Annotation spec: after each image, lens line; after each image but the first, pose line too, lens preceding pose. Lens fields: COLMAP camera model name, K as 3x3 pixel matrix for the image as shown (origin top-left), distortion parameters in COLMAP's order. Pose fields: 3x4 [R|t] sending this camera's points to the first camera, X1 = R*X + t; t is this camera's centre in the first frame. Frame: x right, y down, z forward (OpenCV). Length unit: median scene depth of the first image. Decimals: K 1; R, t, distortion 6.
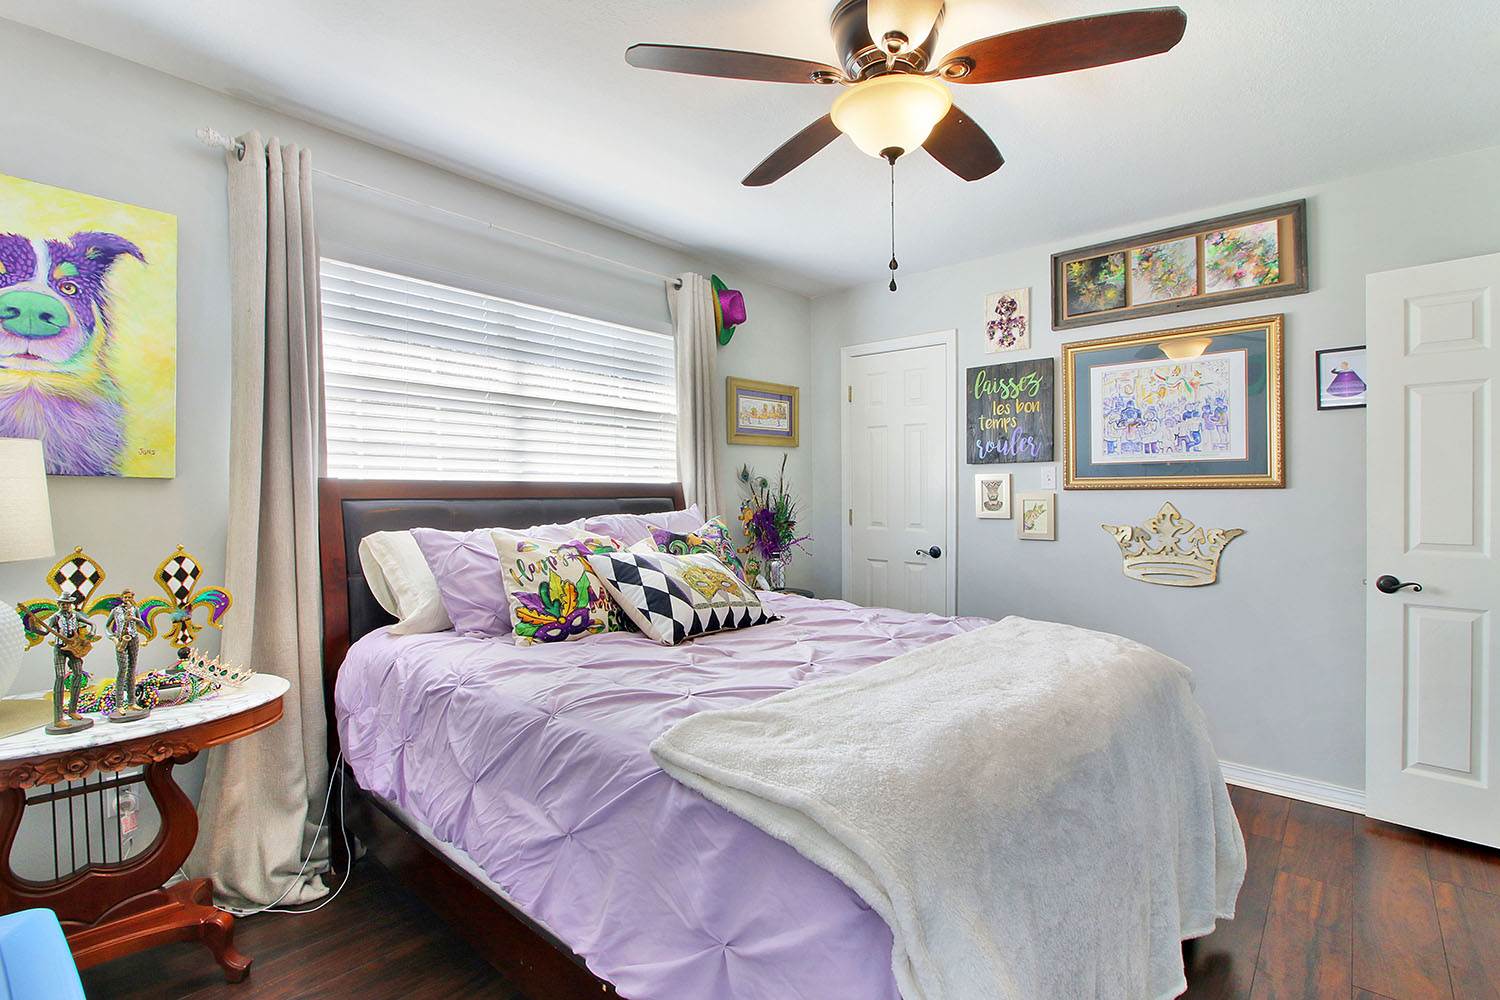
lens RADIAL K [[694.0, 0, 752.7], [0, 694.0, 496.8], [0, 0, 1]] dist [-0.000806, -0.002843]
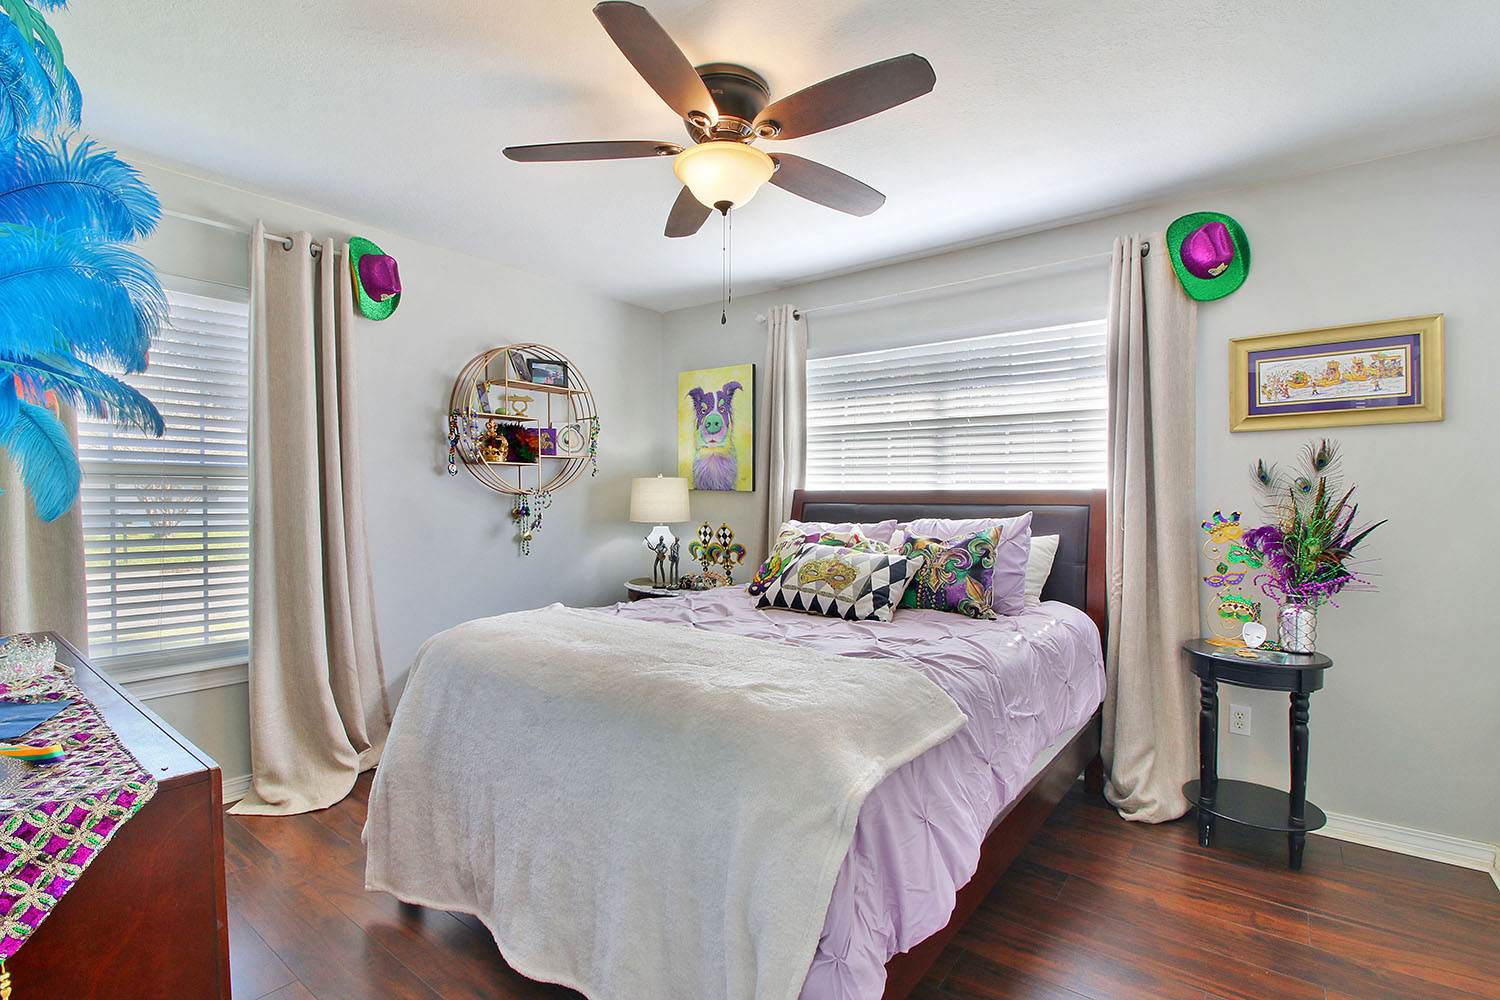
lens RADIAL K [[694.0, 0, 750.0], [0, 694.0, 505.2], [0, 0, 1]] dist [-0.000806, -0.002843]
pose [[0.067818, 0.013625, -0.997605, 1.285234], [-0.009282, 0.999872, 0.013025, -0.011854], [0.997655, 0.008377, 0.067936, 0.893819]]
